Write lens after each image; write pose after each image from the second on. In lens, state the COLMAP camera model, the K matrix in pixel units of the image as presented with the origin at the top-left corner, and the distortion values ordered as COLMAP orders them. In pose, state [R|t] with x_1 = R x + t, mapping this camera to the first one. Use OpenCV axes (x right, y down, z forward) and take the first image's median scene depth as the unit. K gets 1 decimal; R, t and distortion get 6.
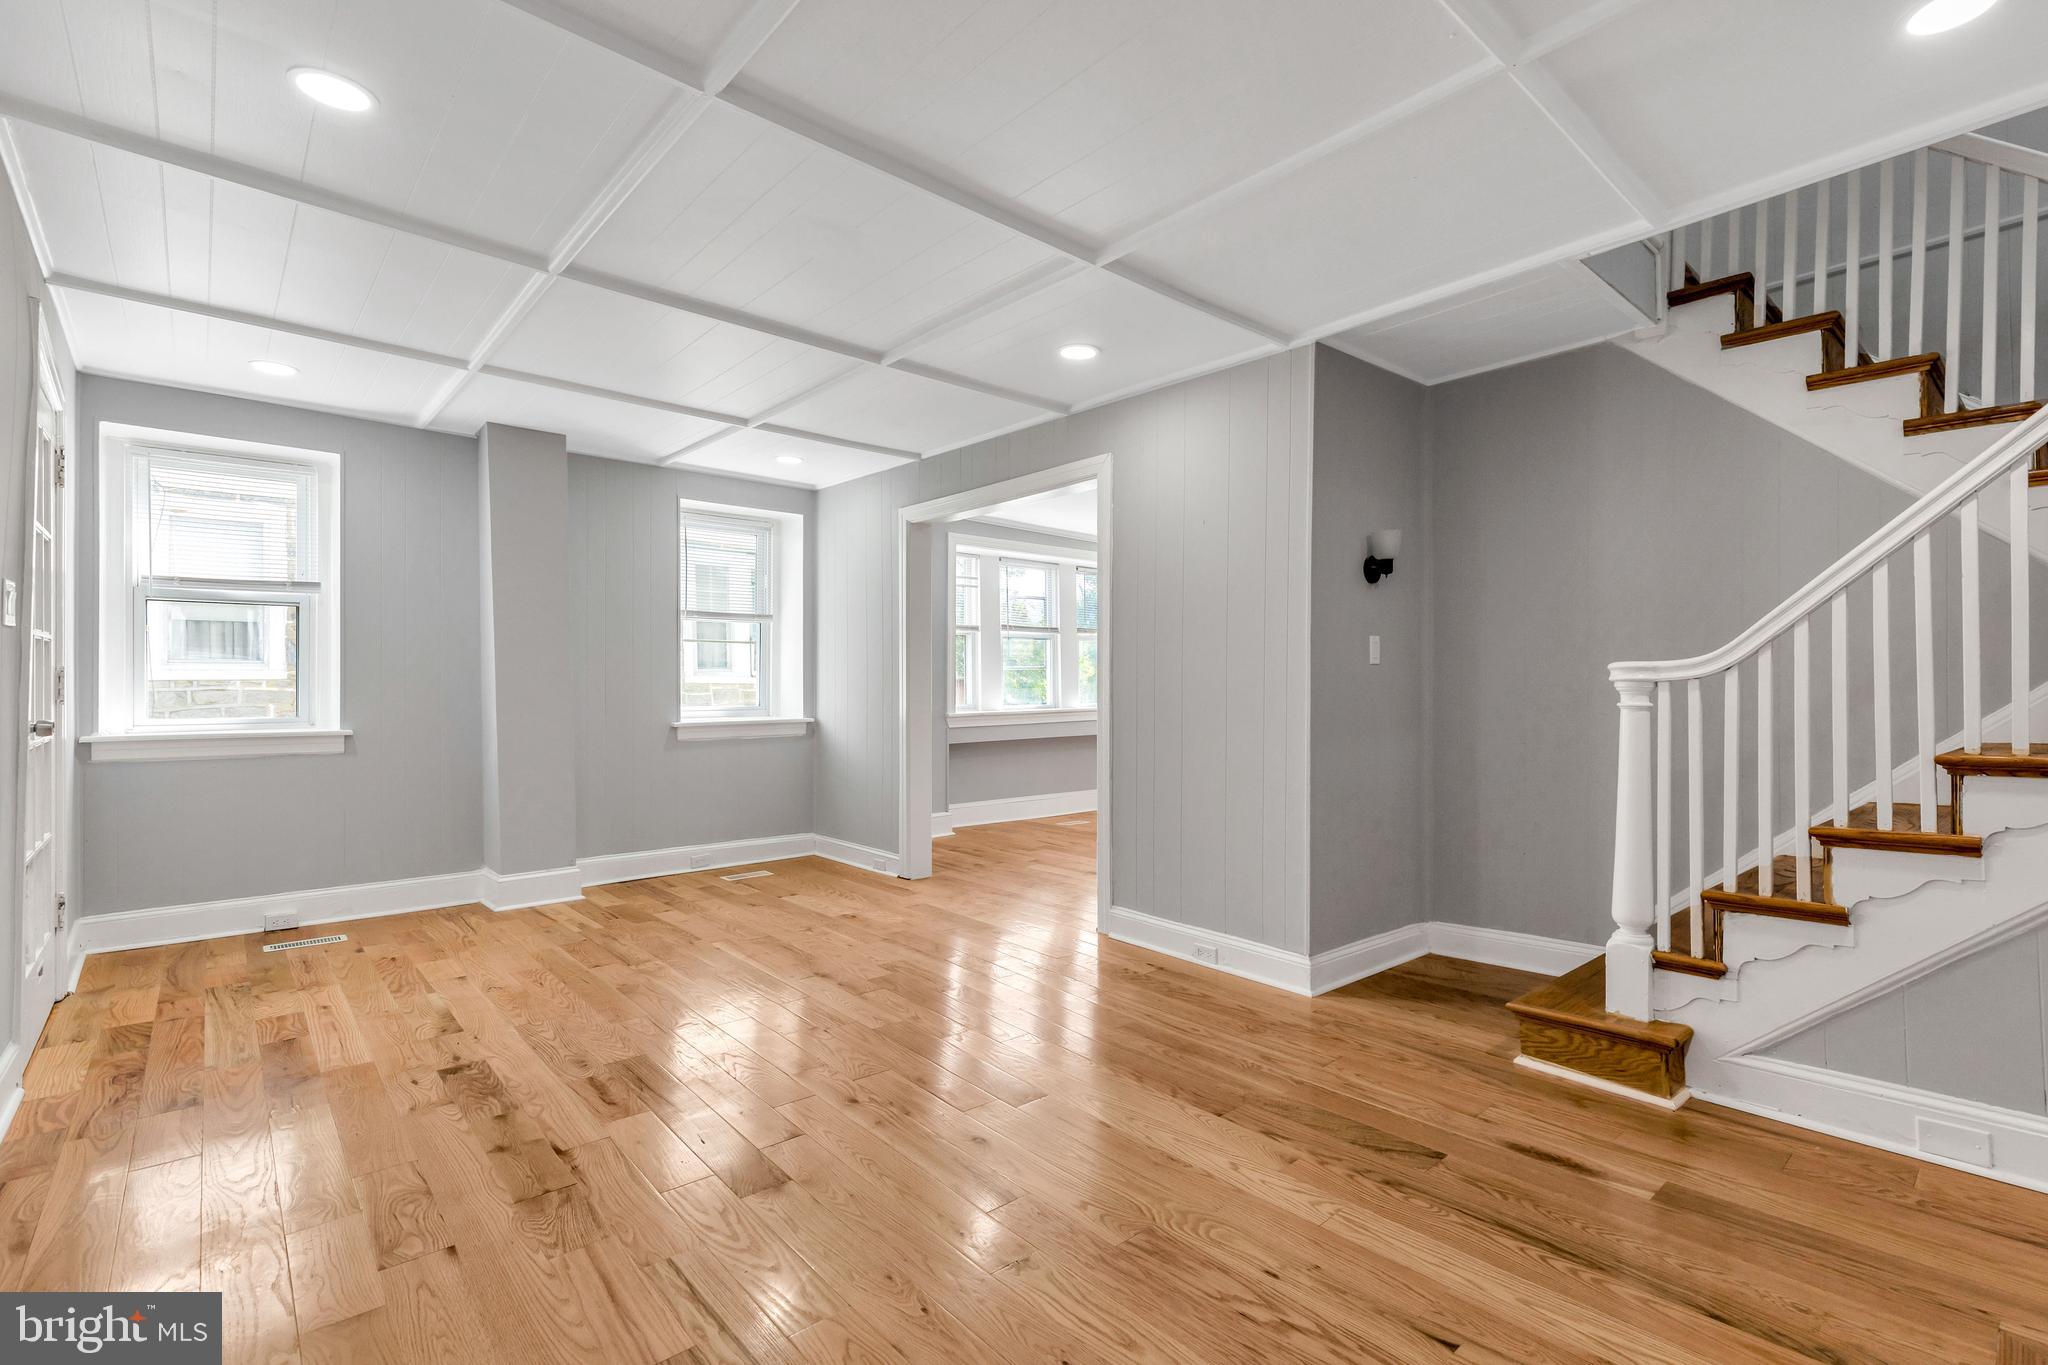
lens RADIAL K [[945.7, 0, 1046.4], [0, 945.7, 676.8], [0, 0, 1]] dist [0.000855, 0.000924]
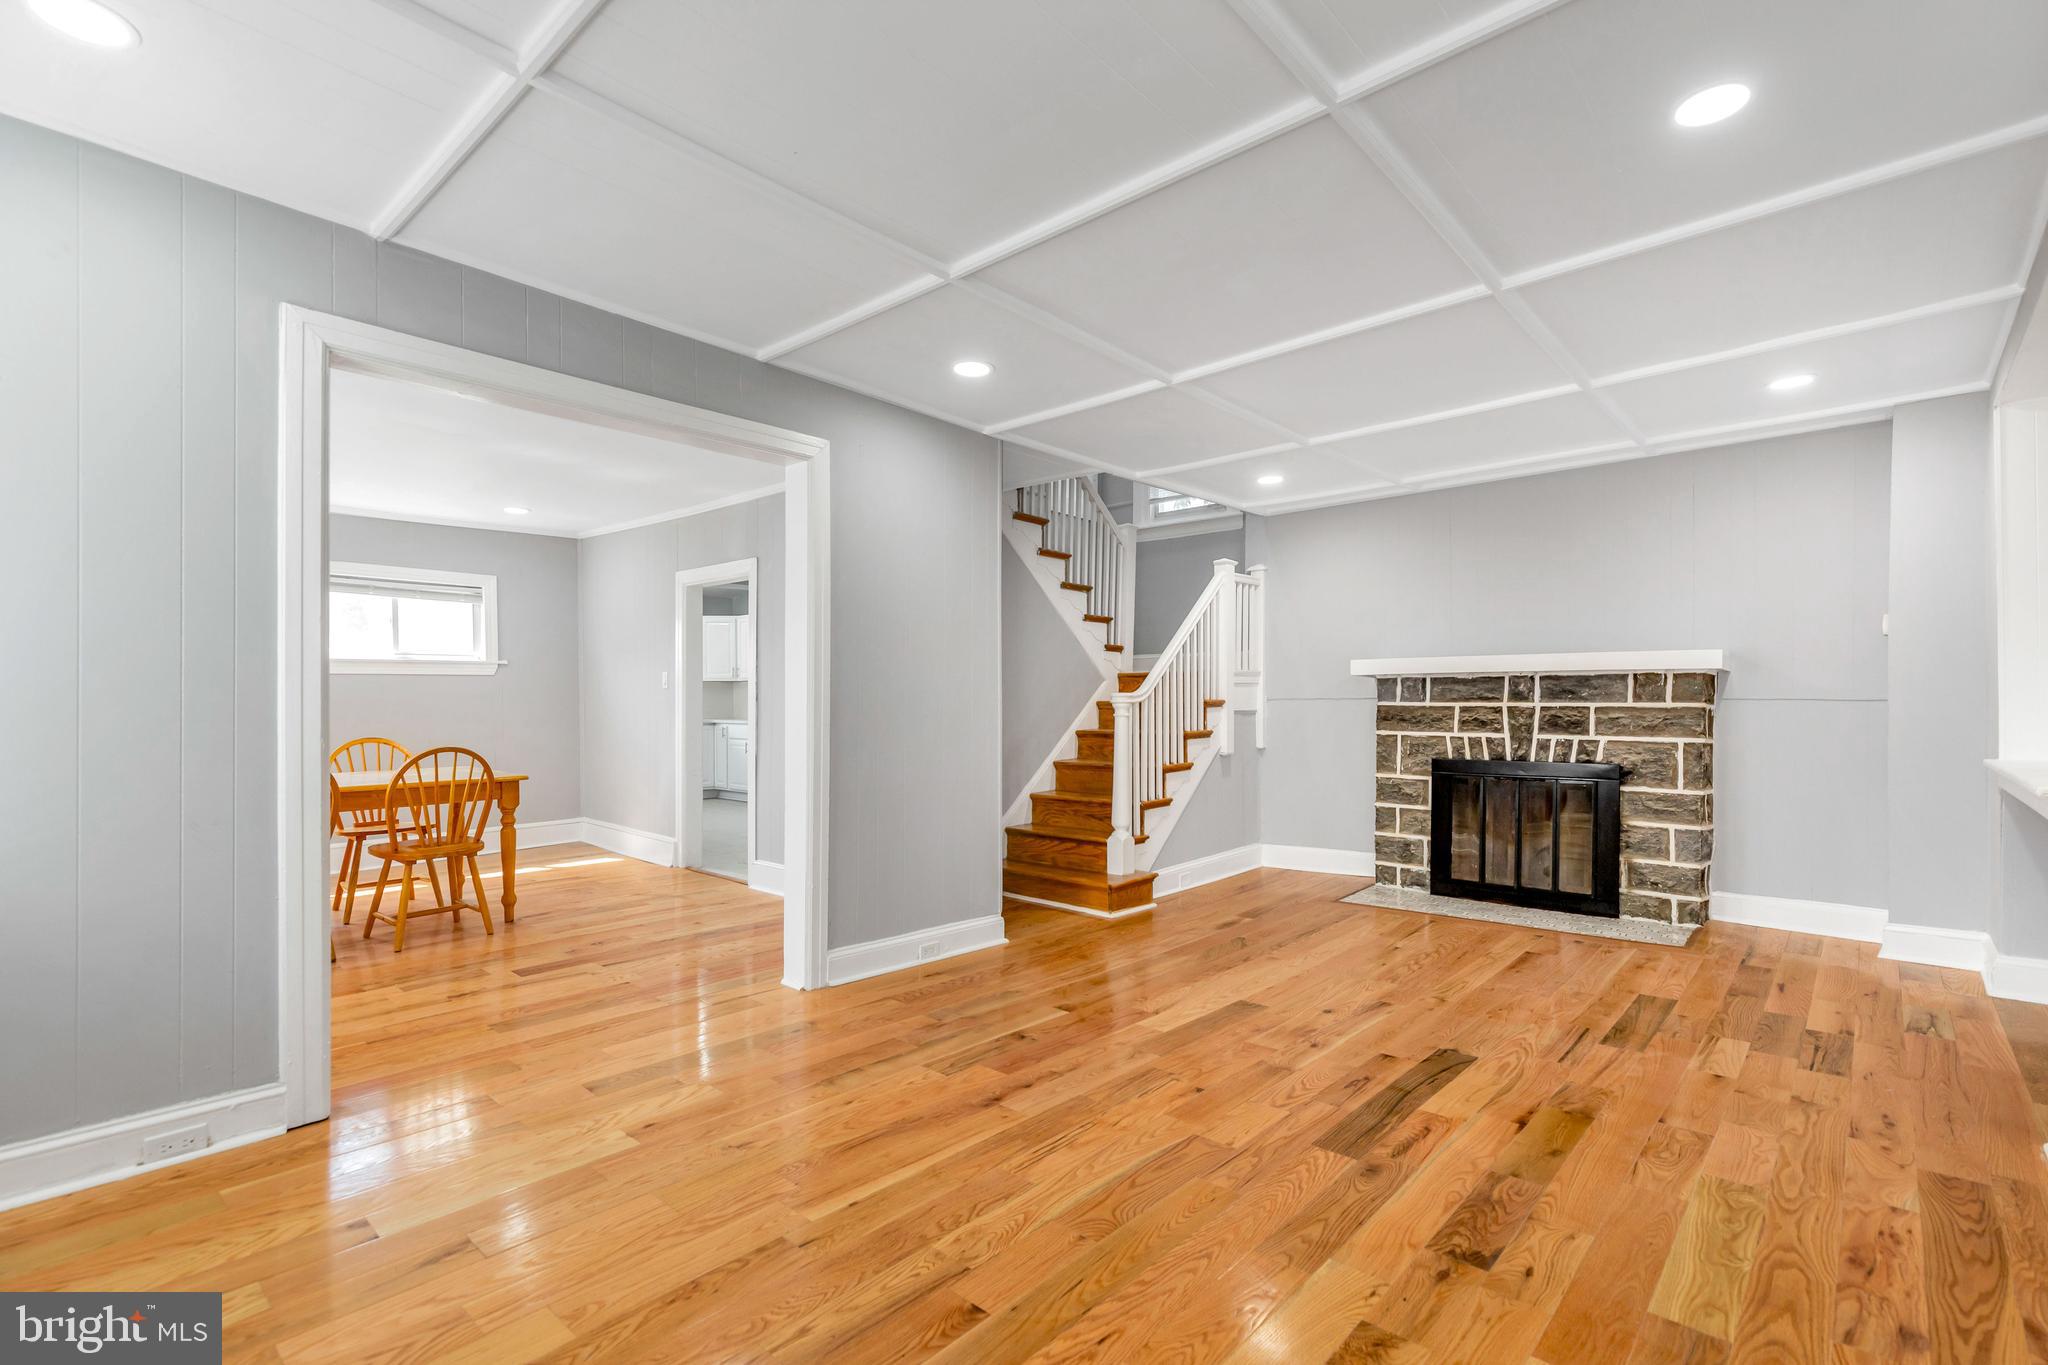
lens RADIAL K [[935.8, 0, 1031.9], [0, 935.8, 693.0], [0, 0, 1]] dist [0.005302, -0.000764]
pose [[-0.110882, 0.013369, 0.993744, -1.231196], [-0.010262, 0.999841, -0.014596, 0.013822], [-0.993781, -0.011816, -0.110728, 1.348689]]
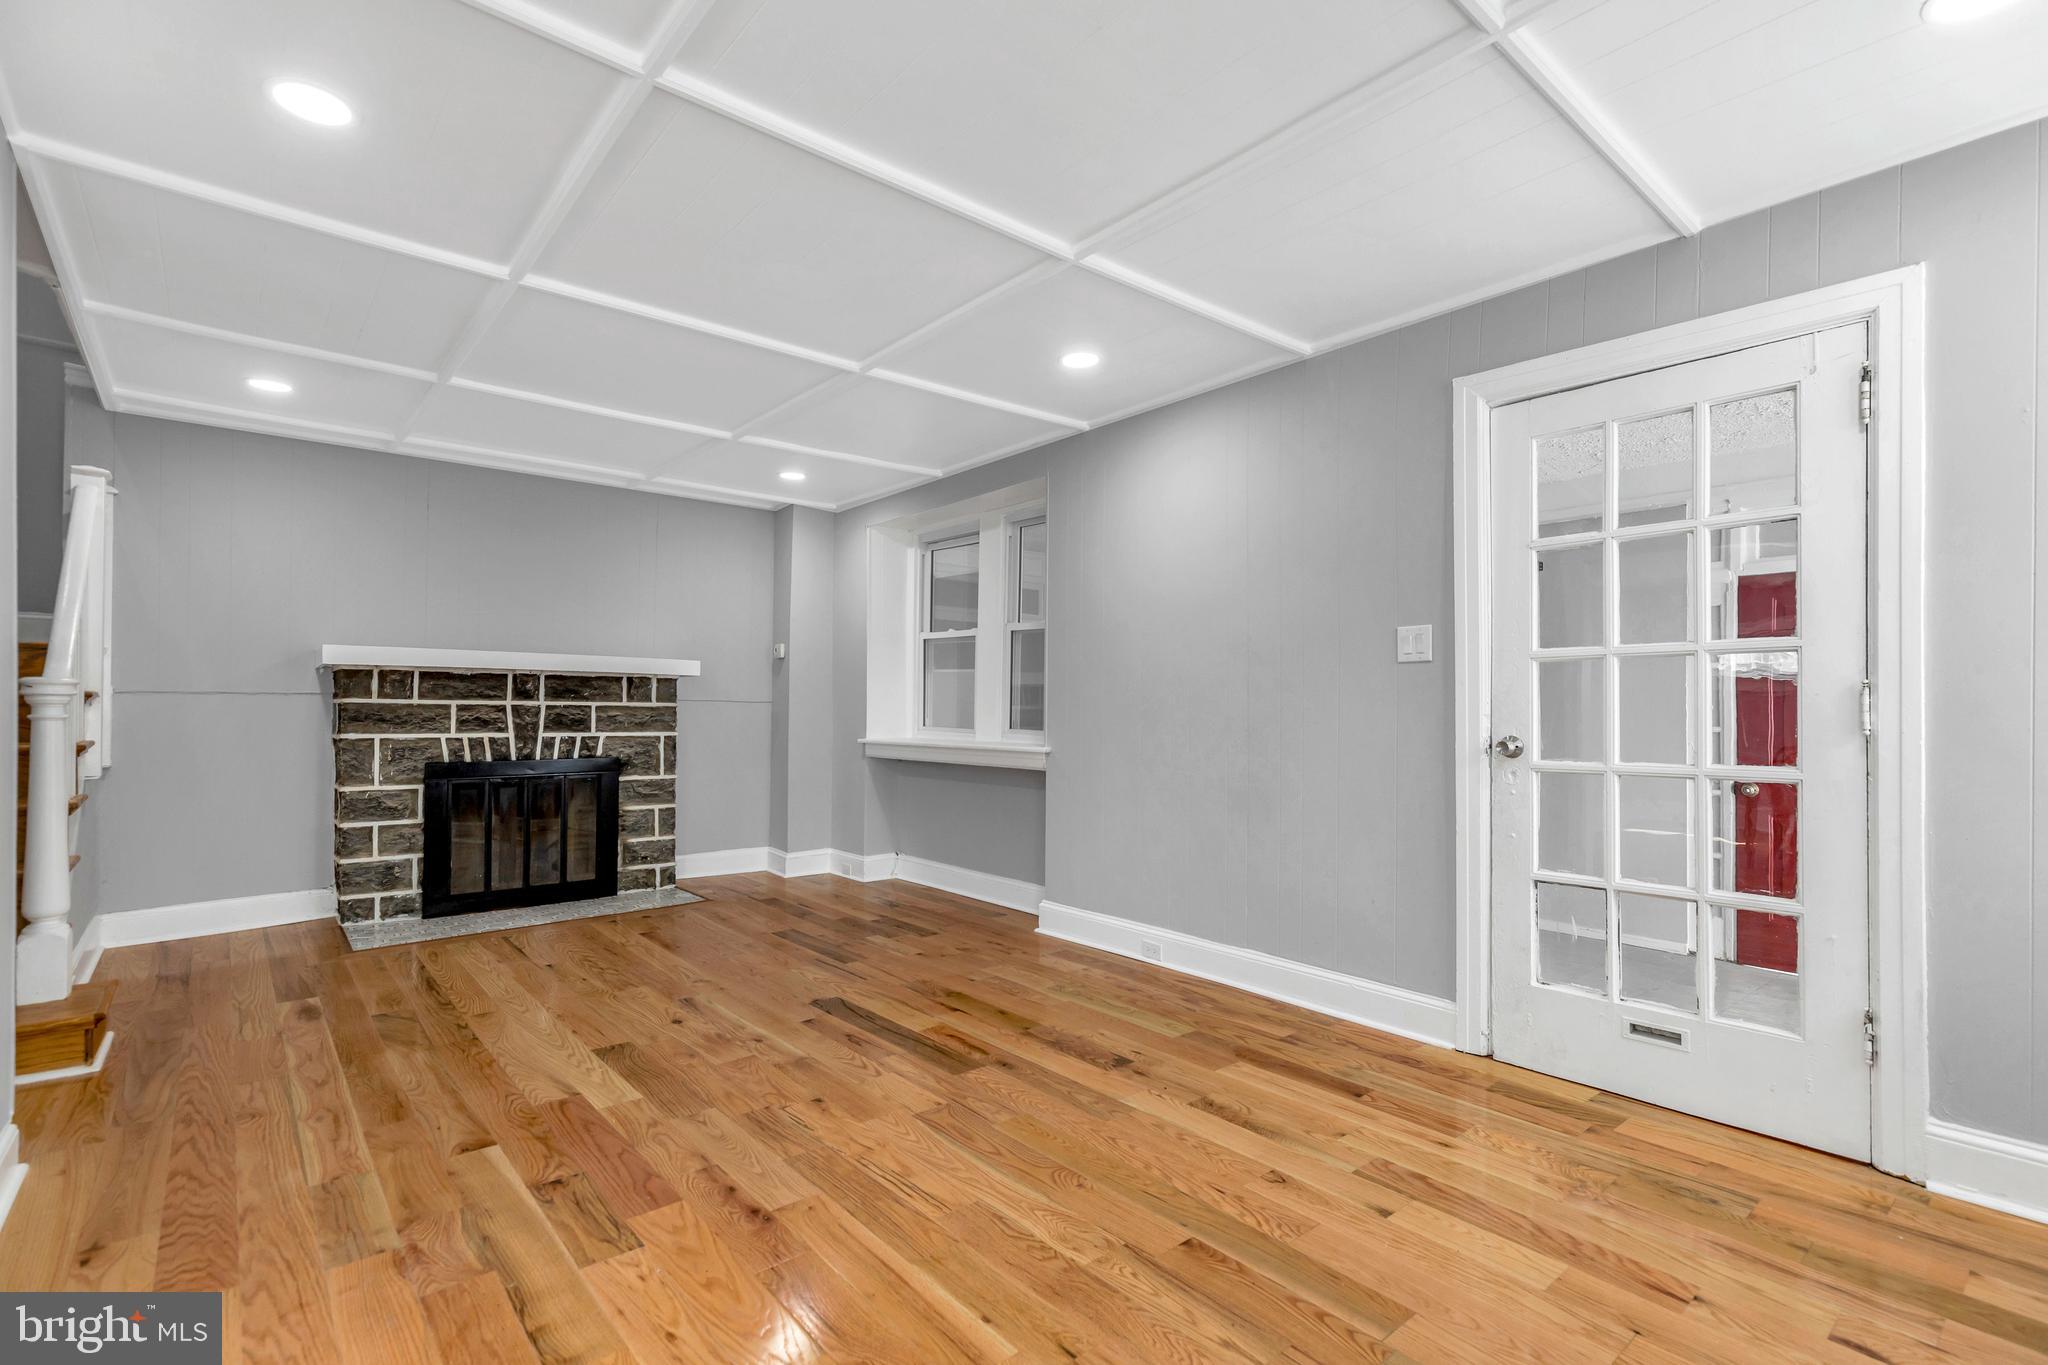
lens RADIAL K [[935.8, 0, 1031.9], [0, 935.8, 693.0], [0, 0, 1]] dist [0.005302, -0.000764]
pose [[-0.999730, -0.004760, 0.022764, -0.526249], [-0.005383, 0.999611, -0.027357, 0.024791], [-0.022625, -0.027473, -0.999366, 1.999298]]
